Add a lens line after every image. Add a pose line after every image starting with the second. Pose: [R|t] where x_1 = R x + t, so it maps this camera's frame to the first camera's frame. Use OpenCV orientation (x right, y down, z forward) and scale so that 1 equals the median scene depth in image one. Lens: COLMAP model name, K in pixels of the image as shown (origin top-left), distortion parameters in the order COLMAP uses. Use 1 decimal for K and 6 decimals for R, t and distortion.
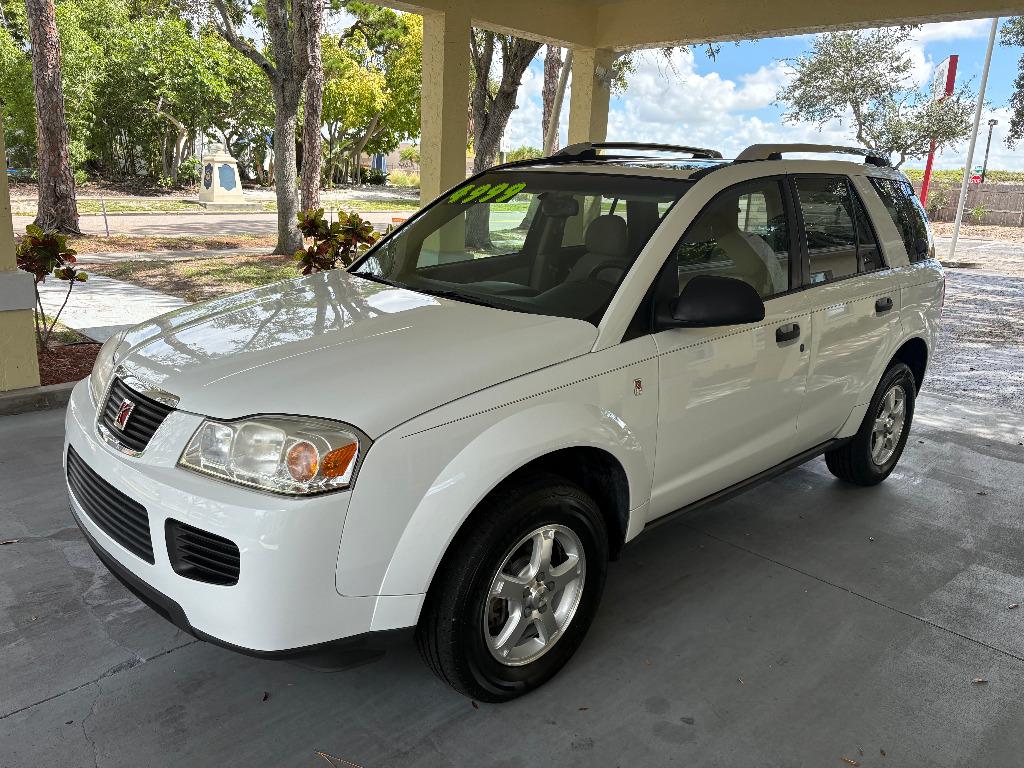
lens RADIAL K [[783.9, 0, 512.0], [0, 783.9, 384.0], [0, 0, 1]] dist [-0.009082, -0.002155]
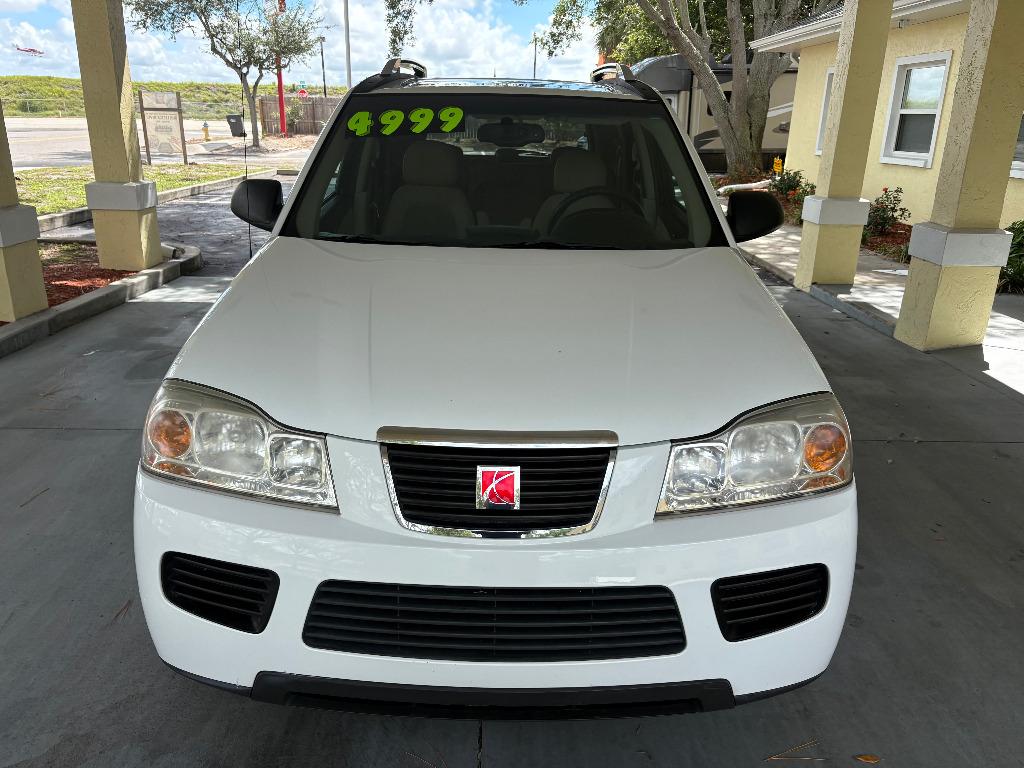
lens RADIAL K [[813.1, 0, 512.0], [0, 813.1, 384.0], [0, 0, 1]] dist [-0.051661, 0.000319]
pose [[0.664543, -0.244517, 0.706111, -0.108814], [0.178145, 0.969543, 0.168083, -0.017634], [-0.725704, 0.014092, 0.687863, 0.062748]]
